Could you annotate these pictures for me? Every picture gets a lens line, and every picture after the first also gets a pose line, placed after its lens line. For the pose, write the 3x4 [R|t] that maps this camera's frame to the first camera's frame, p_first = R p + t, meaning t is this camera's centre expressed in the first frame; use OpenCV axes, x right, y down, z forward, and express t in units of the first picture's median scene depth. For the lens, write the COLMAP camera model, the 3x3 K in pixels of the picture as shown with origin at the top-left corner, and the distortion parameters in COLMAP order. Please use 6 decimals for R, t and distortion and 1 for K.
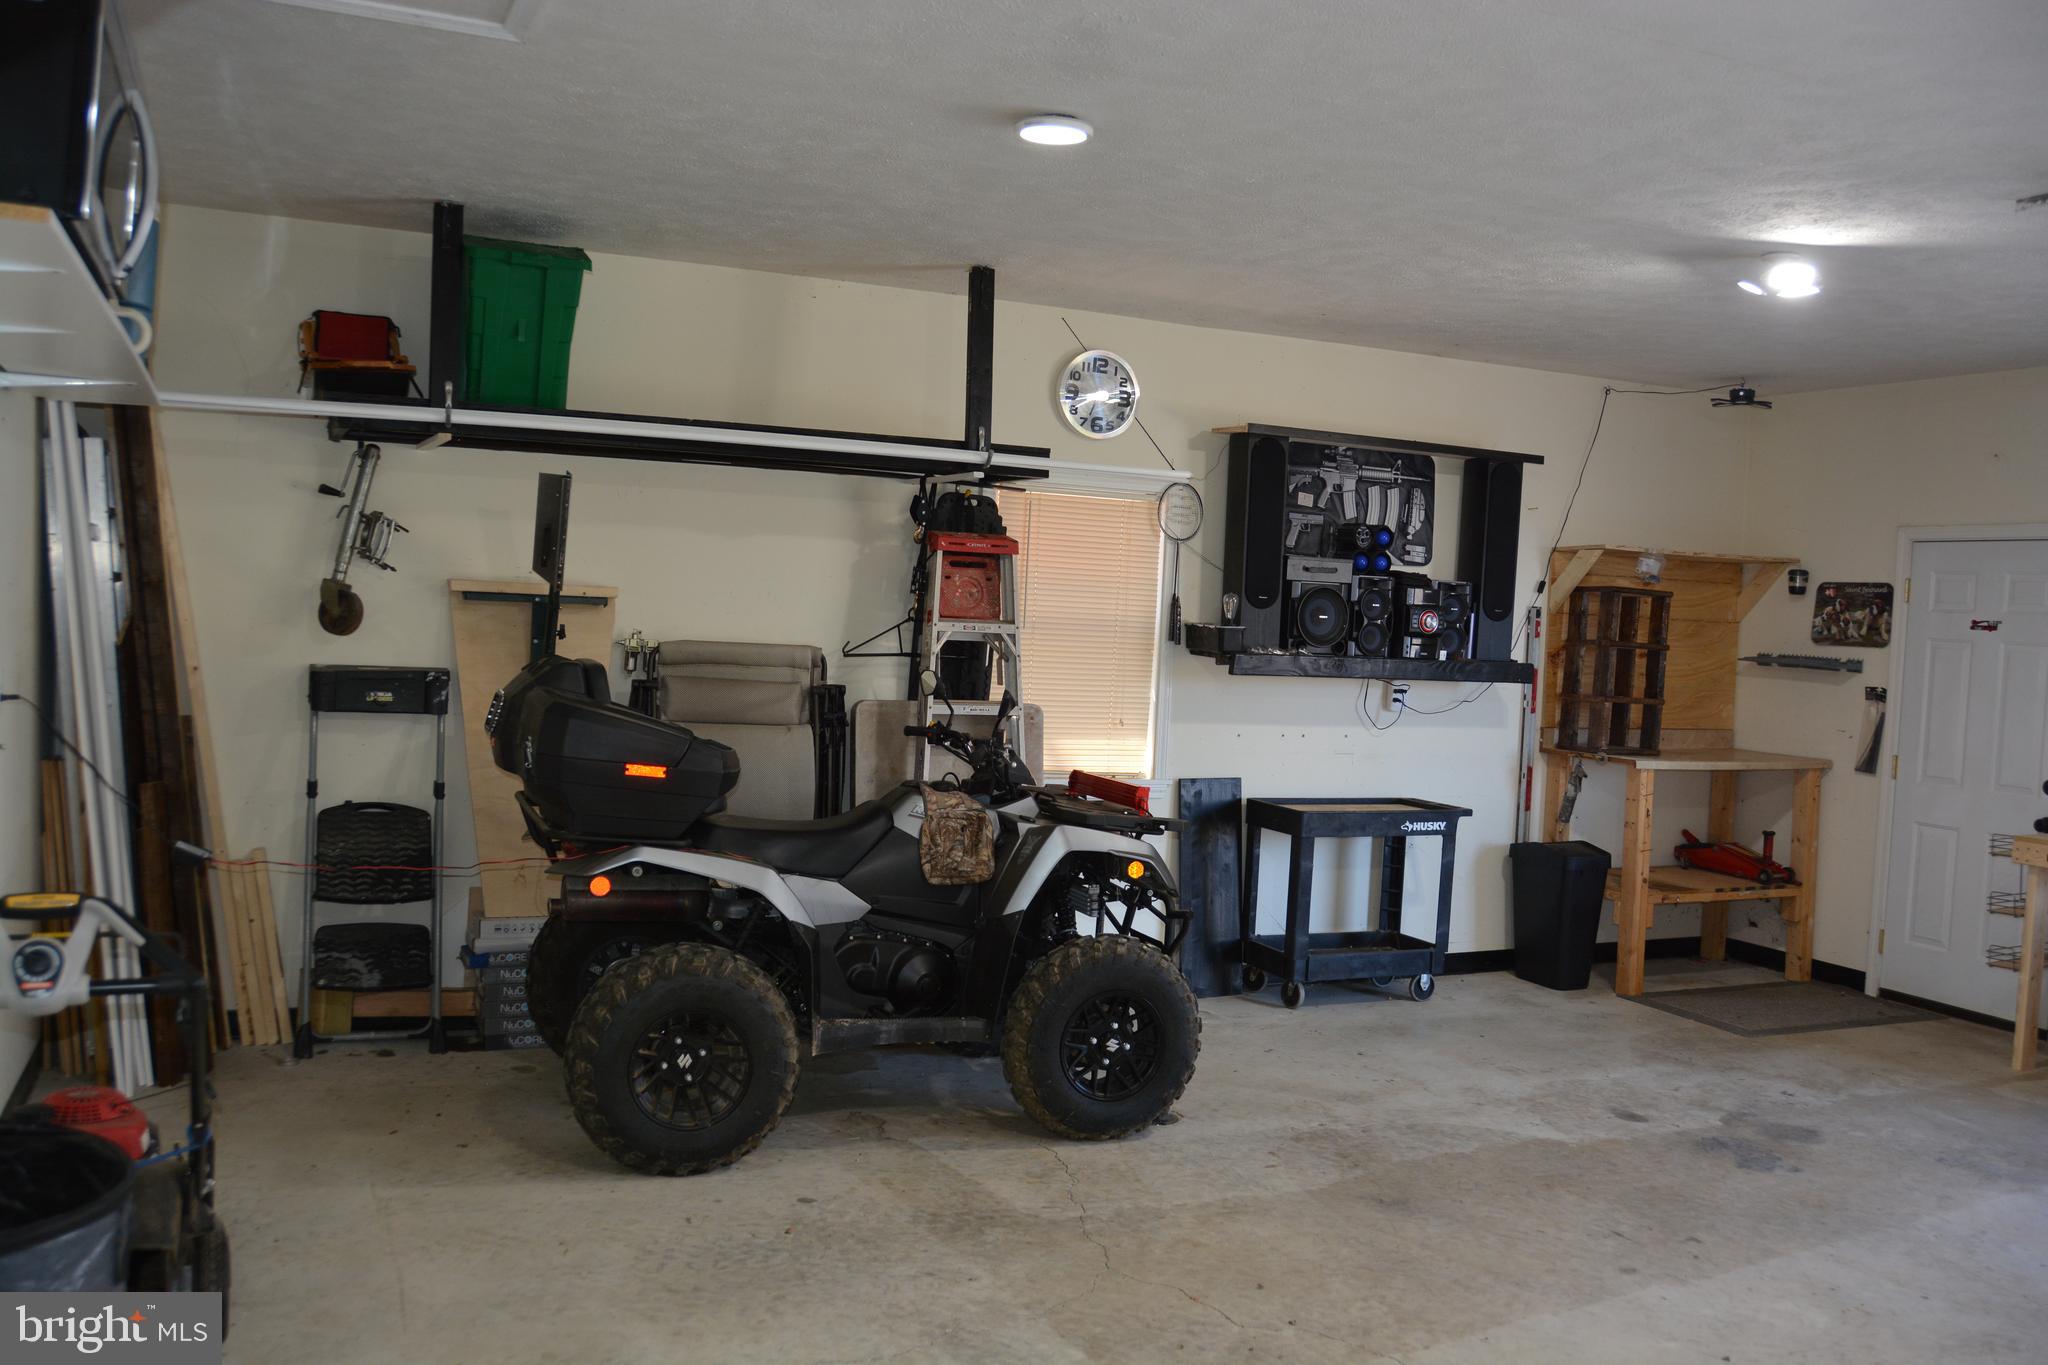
lens RADIAL K [[1683.2, 0, 1013.9], [0, 1683.2, 691.2], [0, 0, 1]] dist [-0.137081, 0.142449]
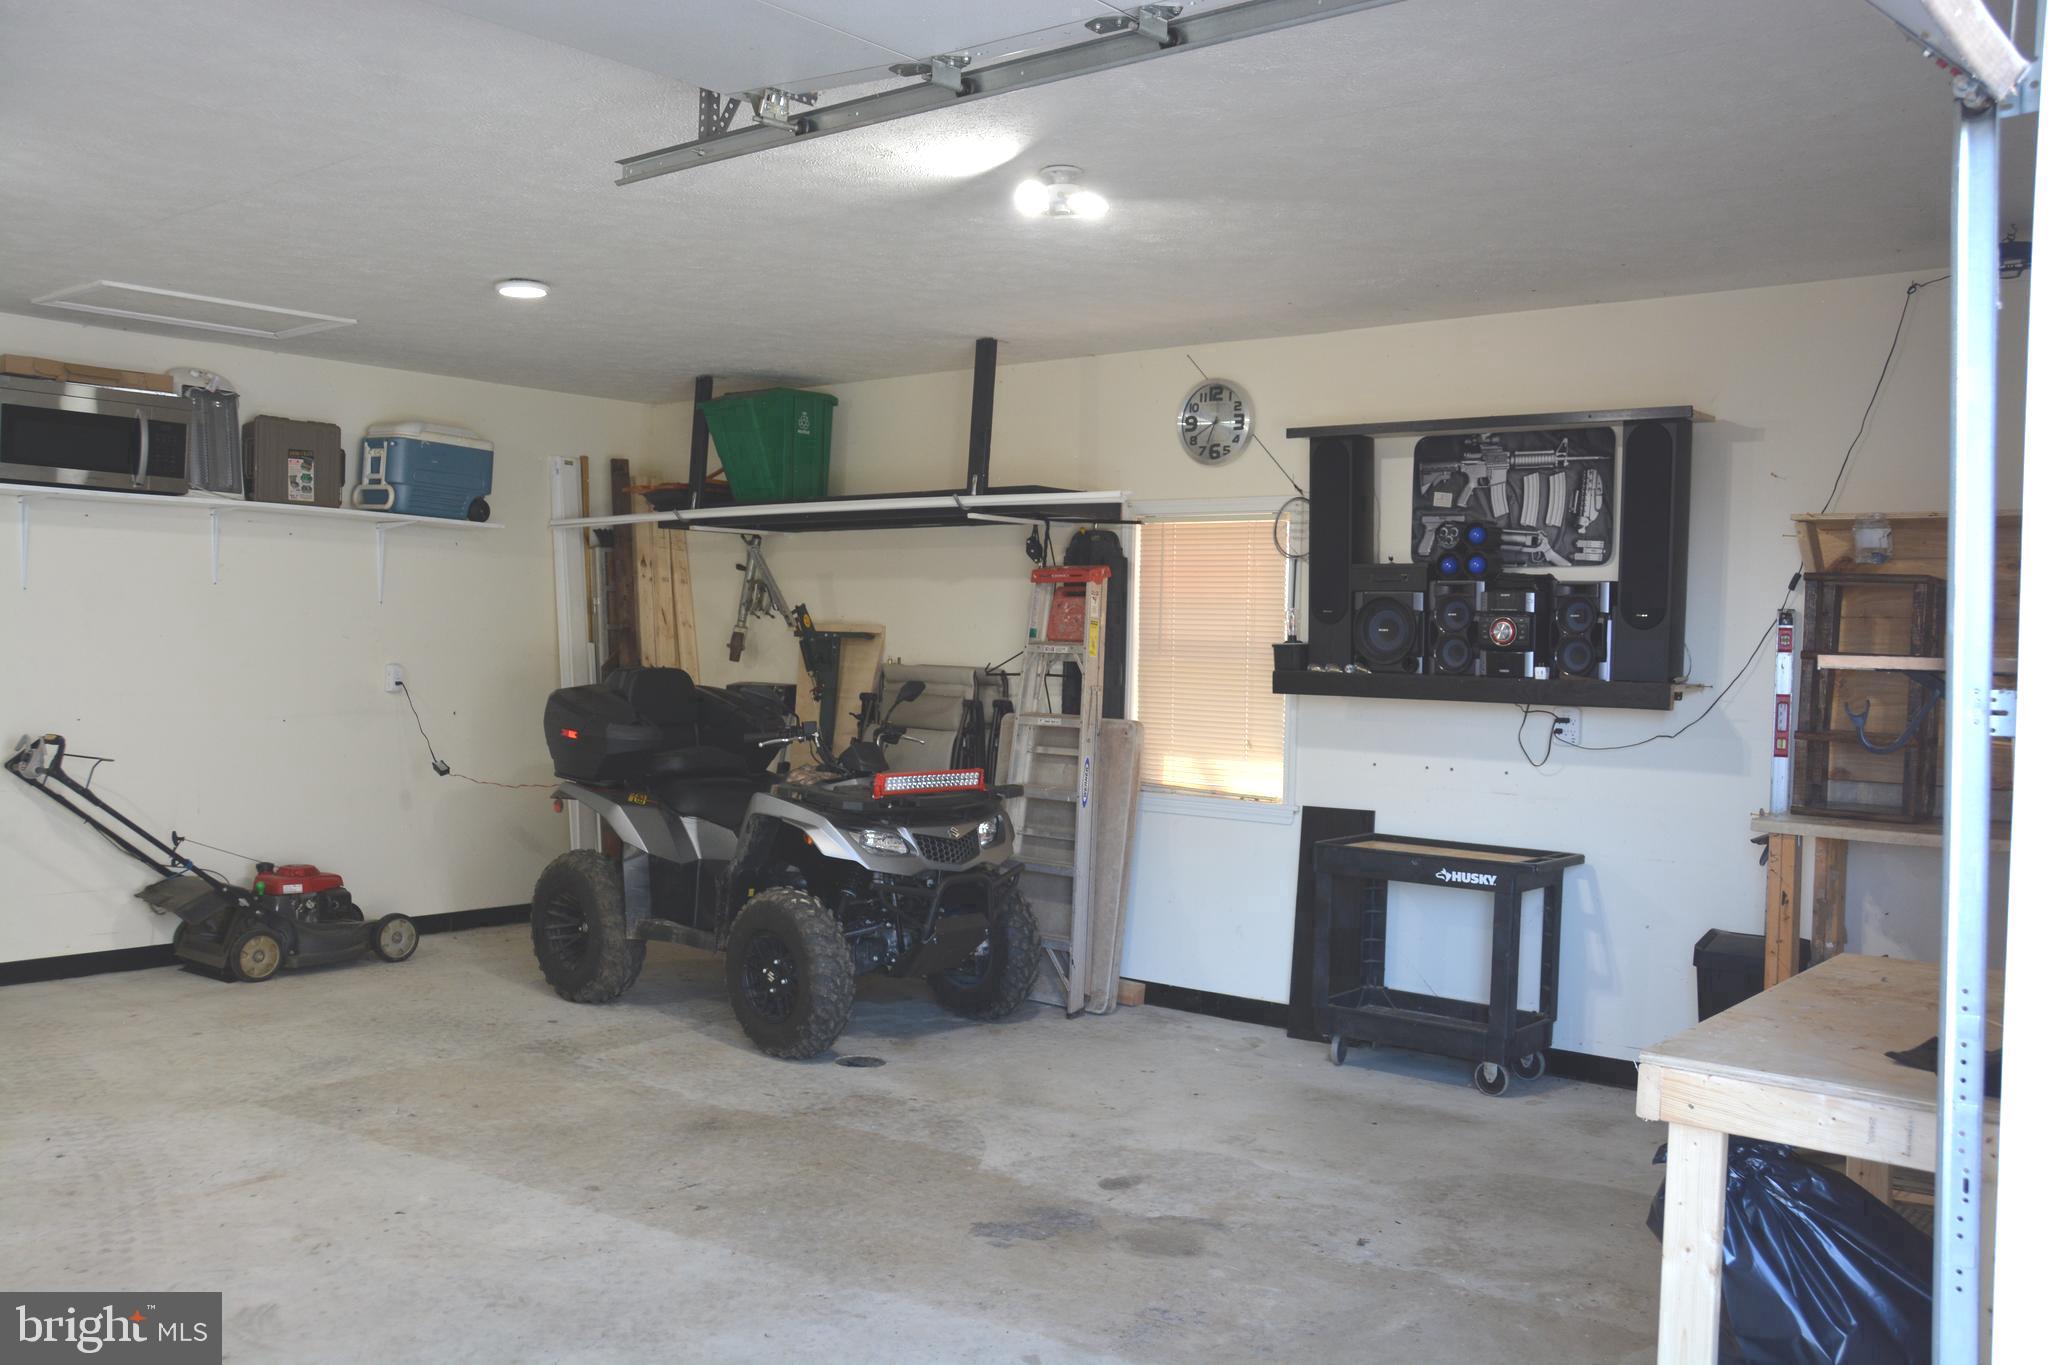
lens RADIAL K [[1683.2, 0, 1013.9], [0, 1683.2, 691.2], [0, 0, 1]] dist [-0.137081, 0.142449]
pose [[0.462414, -0.002683, -0.886660, 0.847732], [-0.038565, 0.998988, -0.023136, 0.015303], [0.885825, 0.044892, 0.461843, 0.398650]]
